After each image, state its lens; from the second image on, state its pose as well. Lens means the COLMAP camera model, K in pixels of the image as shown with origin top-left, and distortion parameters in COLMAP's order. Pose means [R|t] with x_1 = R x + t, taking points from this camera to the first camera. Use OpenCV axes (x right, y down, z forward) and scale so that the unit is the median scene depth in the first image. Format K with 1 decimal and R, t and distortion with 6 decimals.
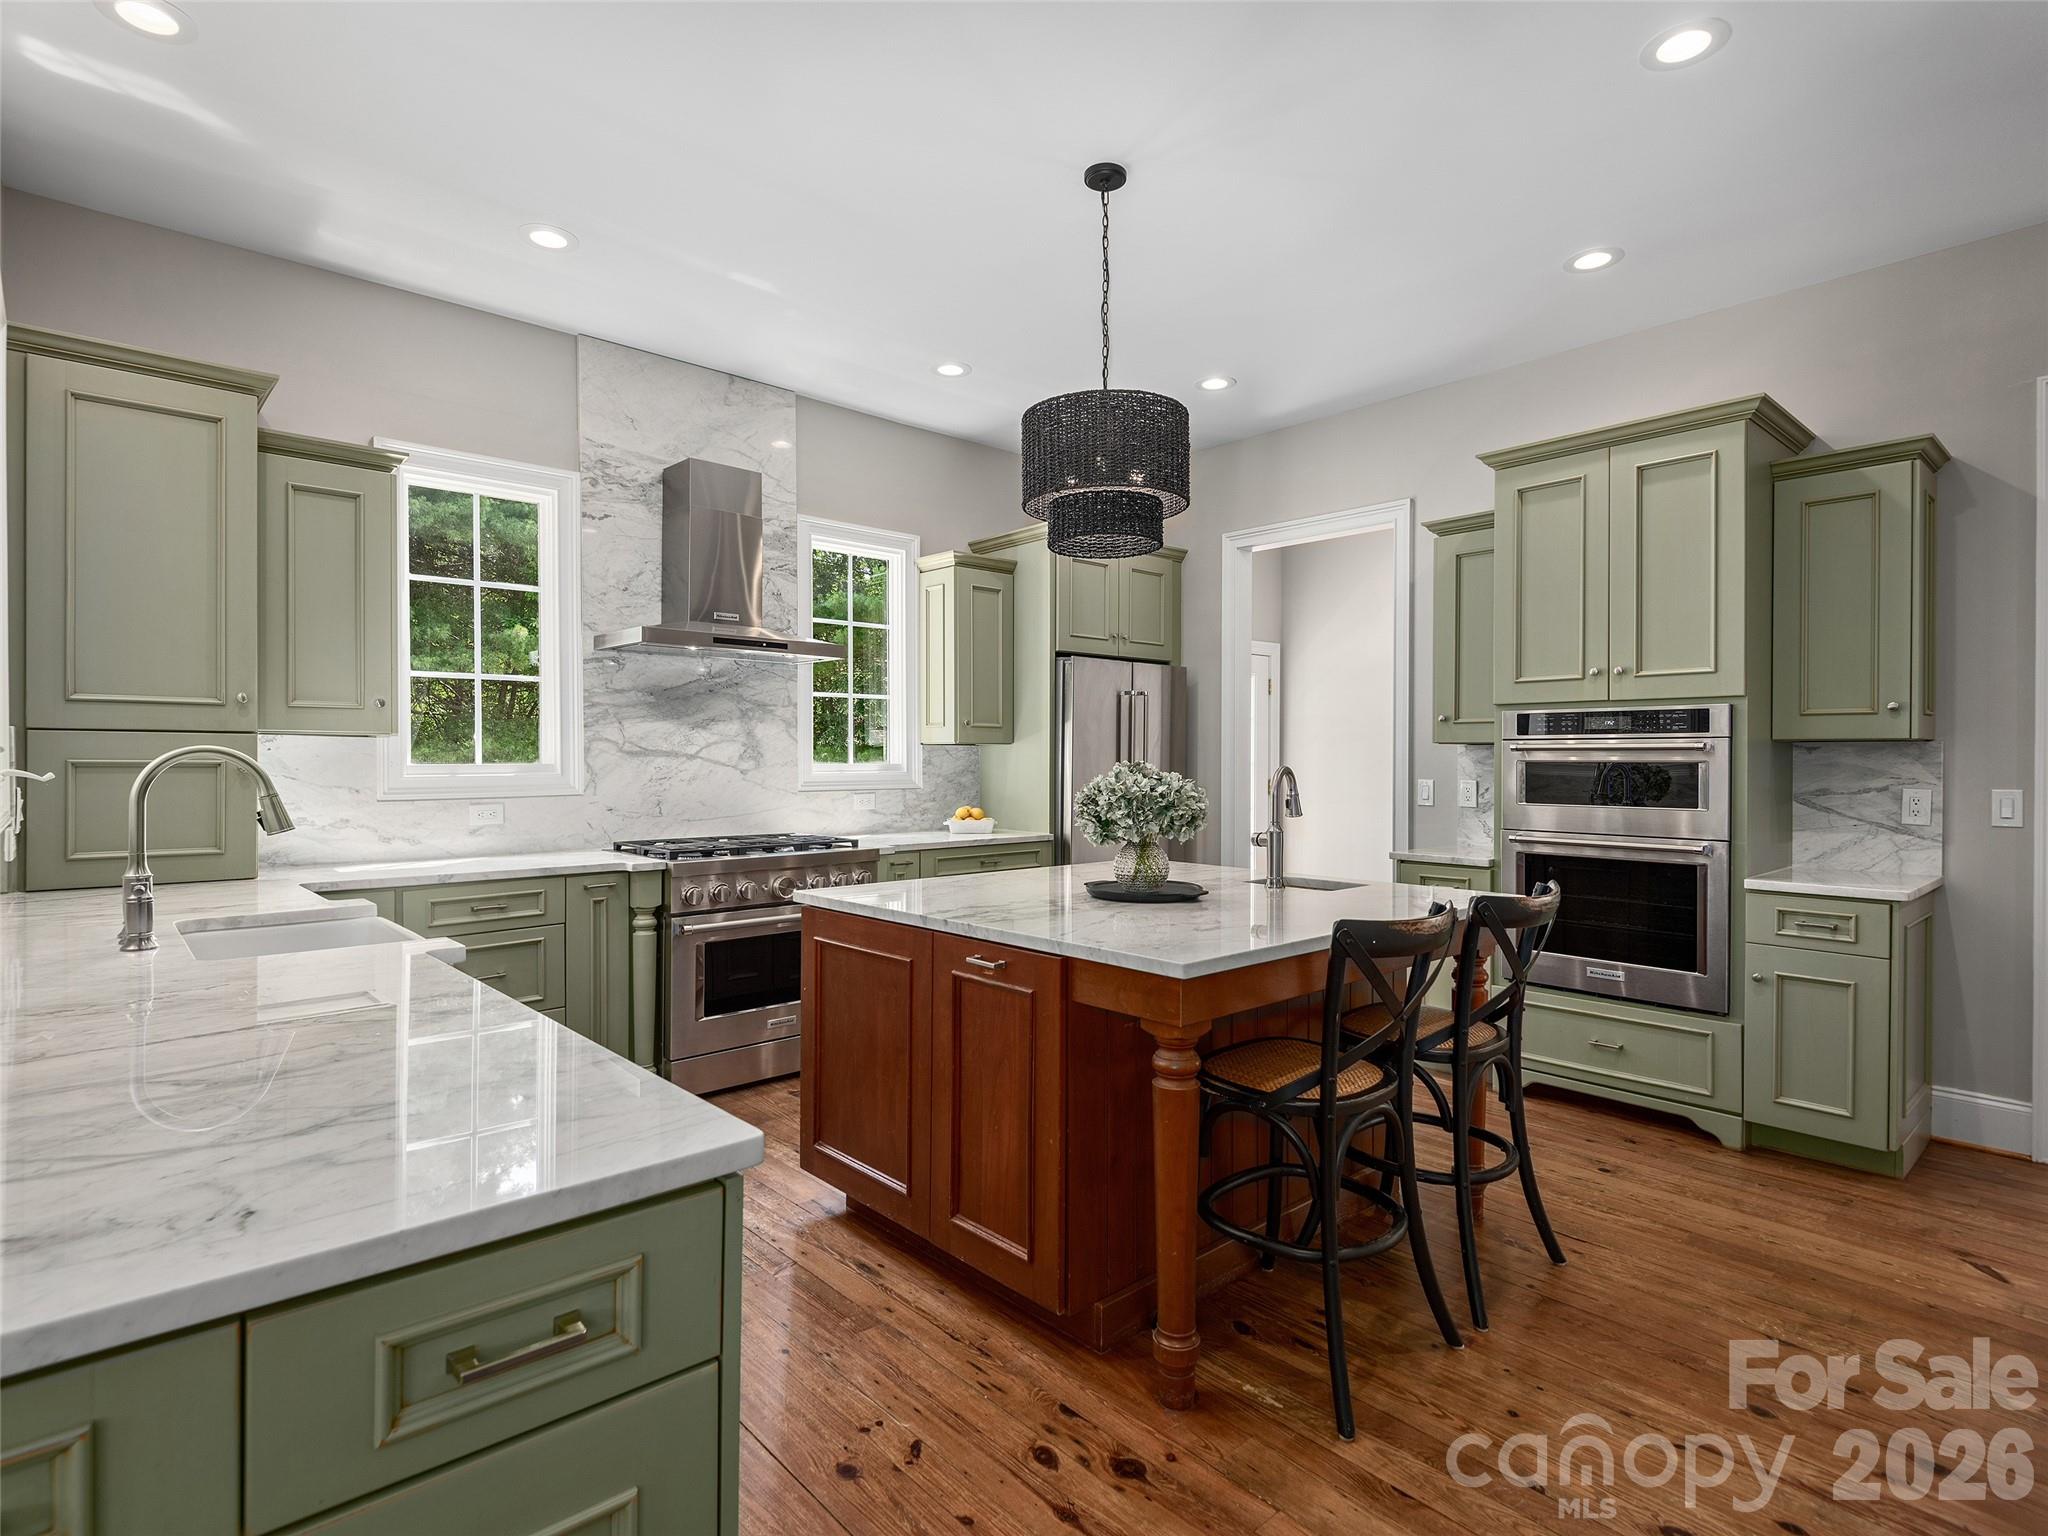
lens RADIAL K [[1067.2, 0, 1068.3], [0, 1067.2, 765.5], [0, 0, 1]] dist [0.030162, -0.016008]
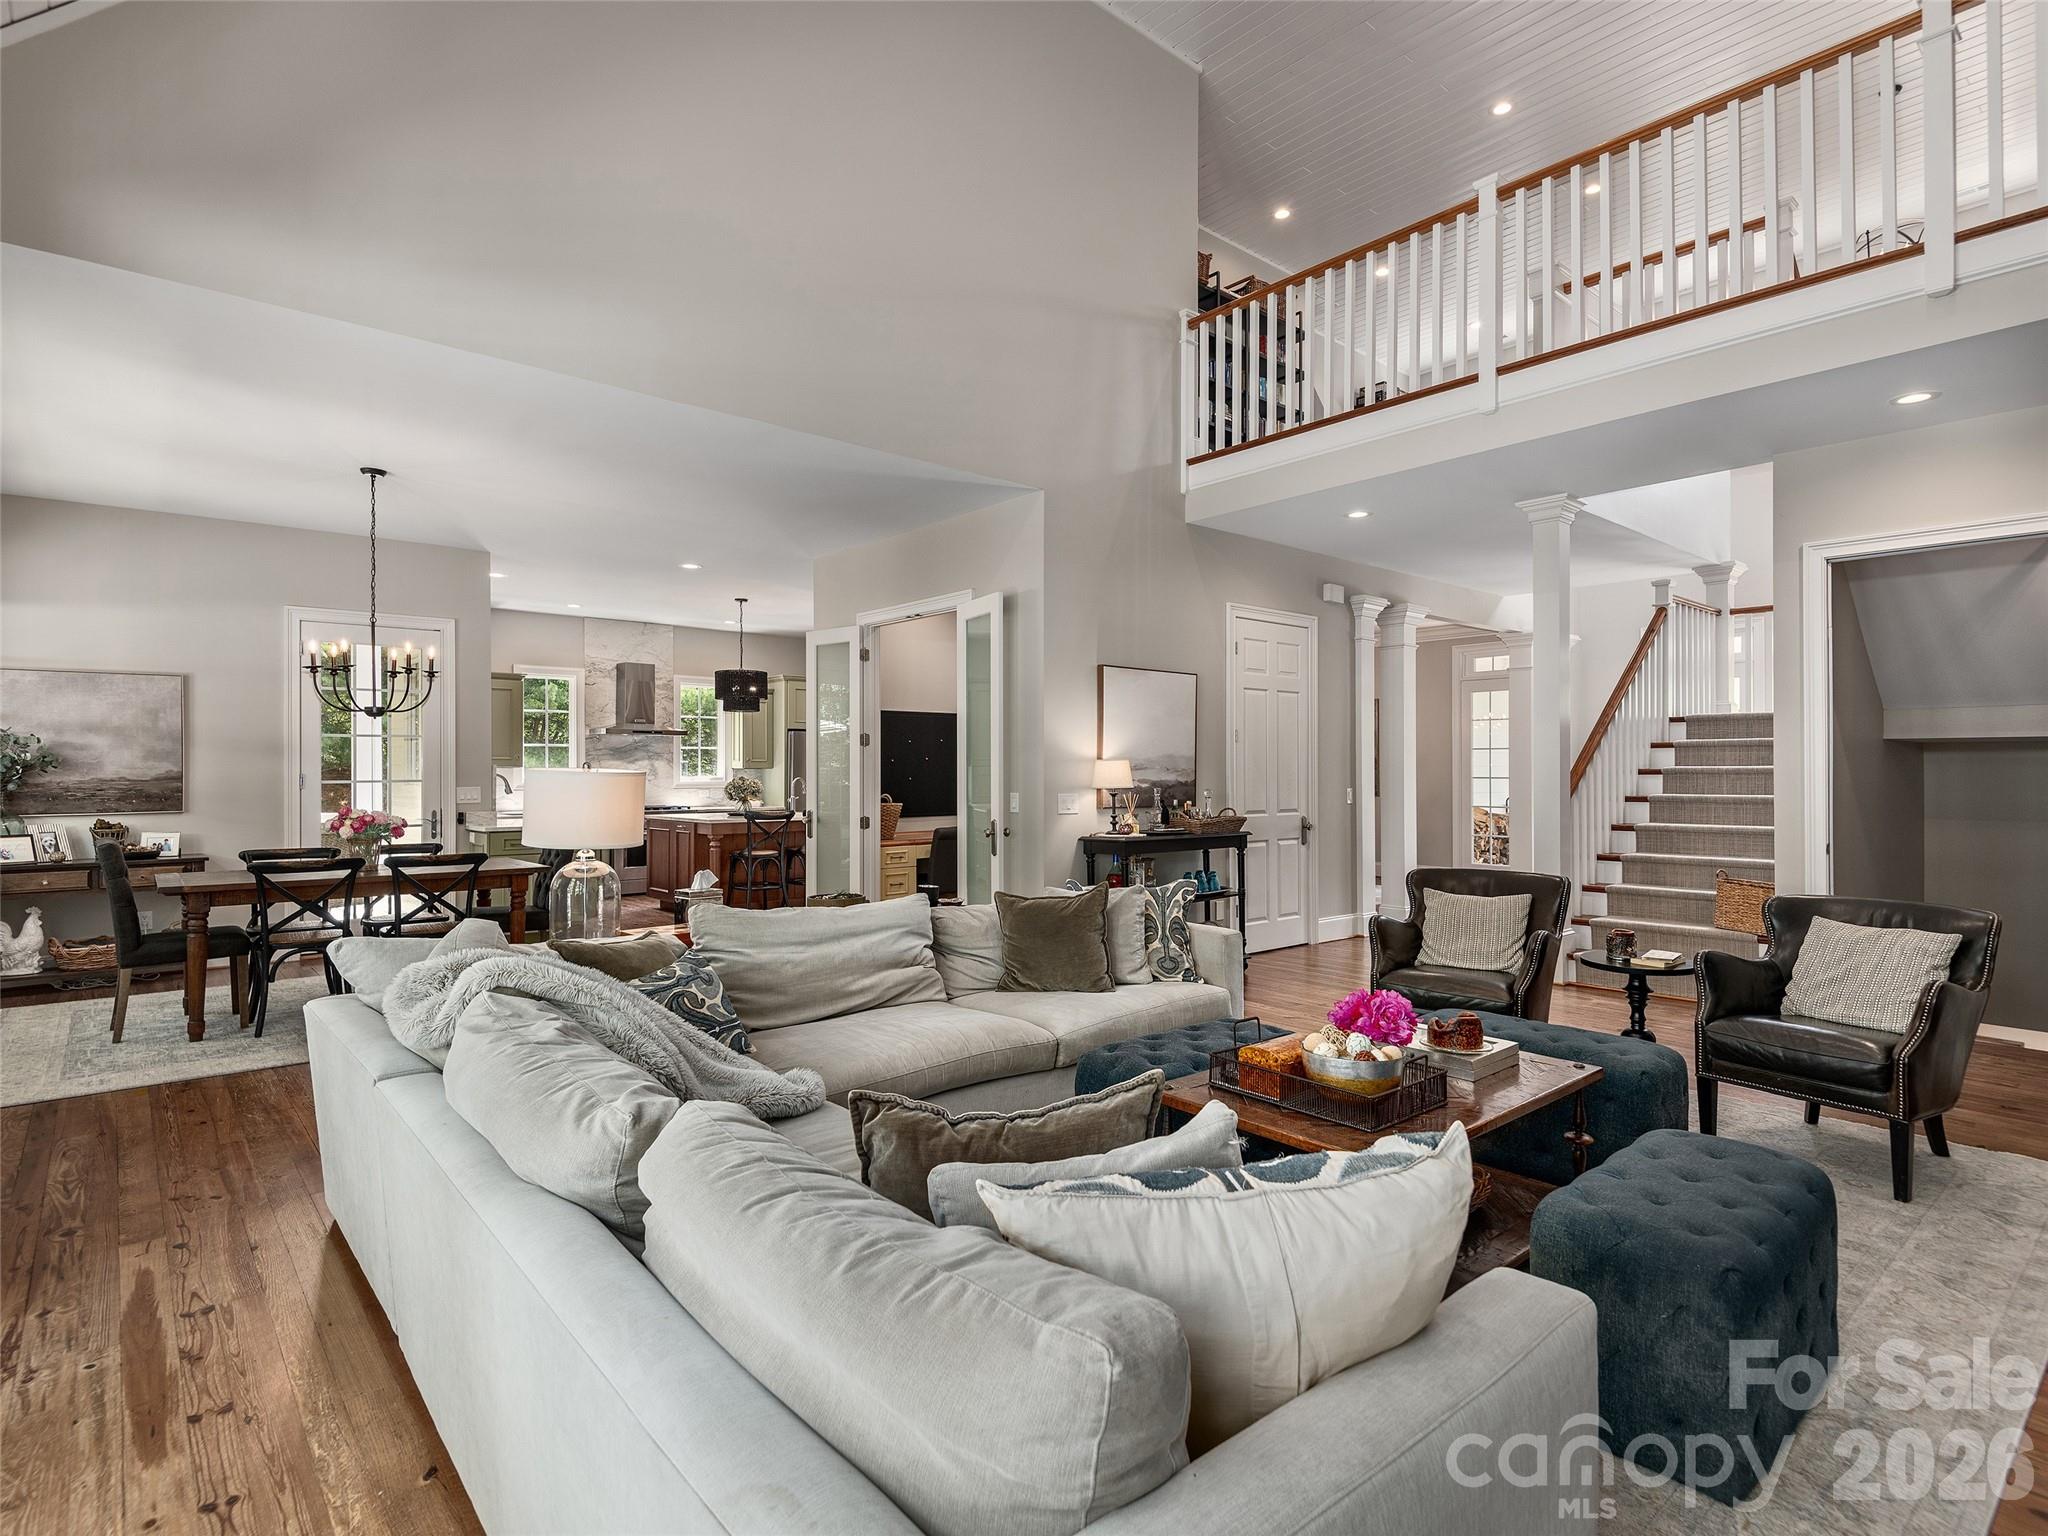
lens RADIAL K [[1067.2, 0, 1026.0], [0, 1067.2, 747.2], [0, 0, 1]] dist [0.030162, -0.016008]
pose [[0.998739, -0.000746, -0.050200, 0.720012], [-0.000866, 0.999485, -0.032079, 0.006788], [0.050198, 0.032082, 0.998224, -1.489488]]
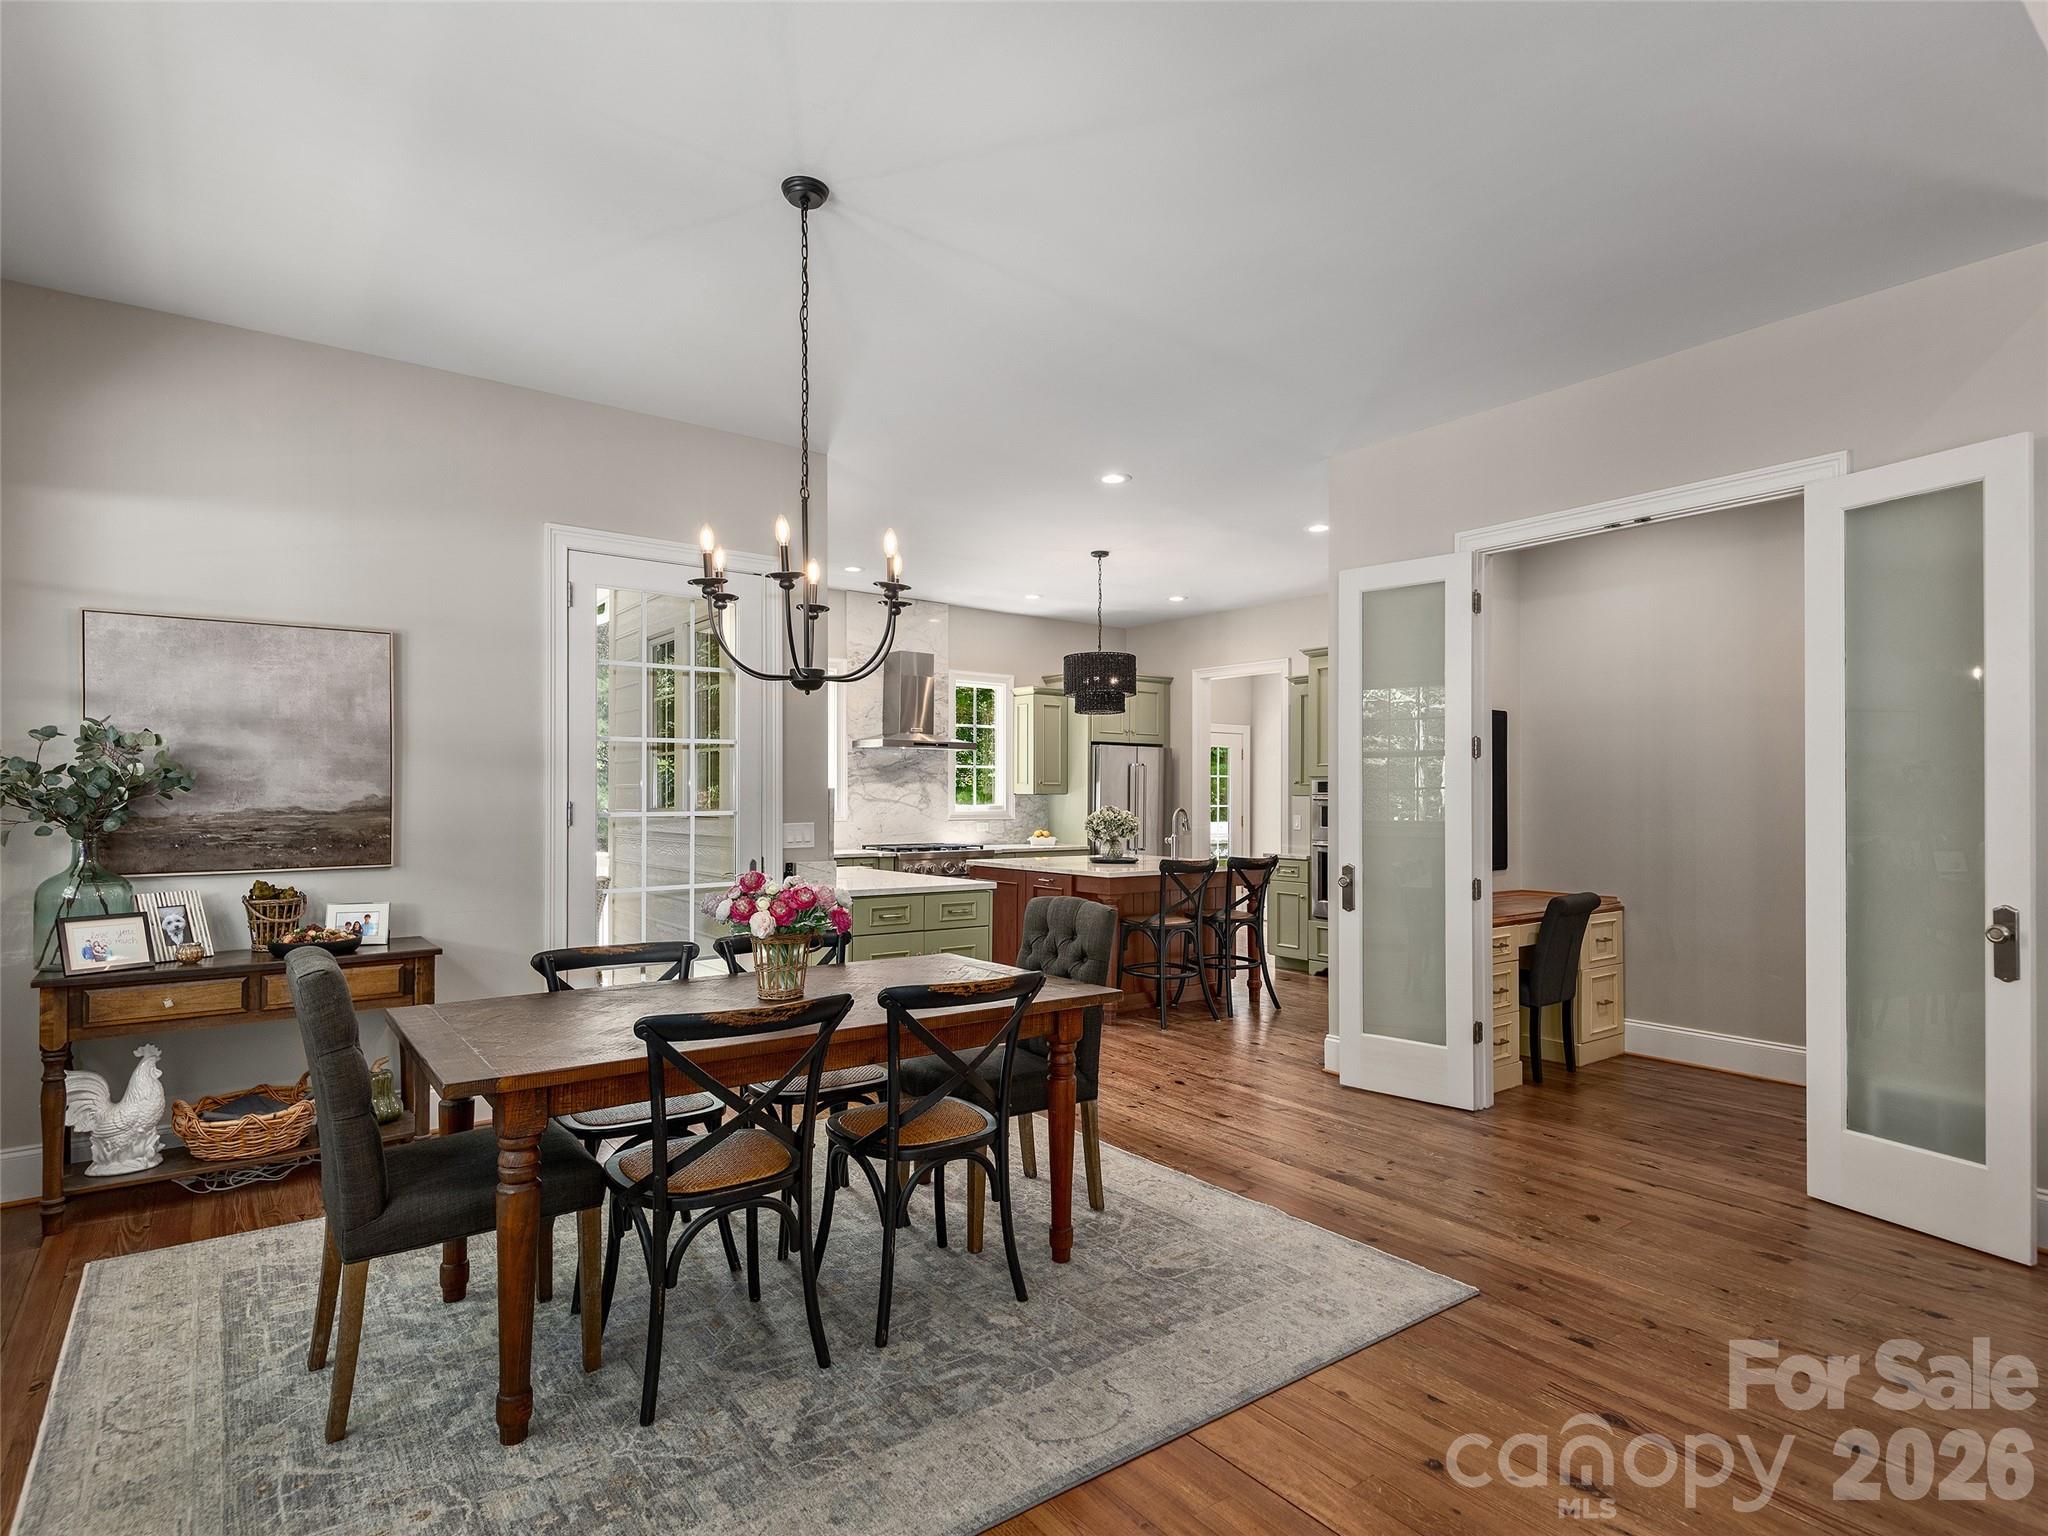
lens RADIAL K [[1067.2, 0, 1025.2], [0, 1067.2, 771.0], [0, 0, 1]] dist [0.030162, -0.016008]
pose [[0.993855, 0.000645, -0.110685, 0.085938], [-0.004303, 0.999452, -0.032815, -0.001360], [0.110604, 0.033090, 0.993314, -0.864286]]
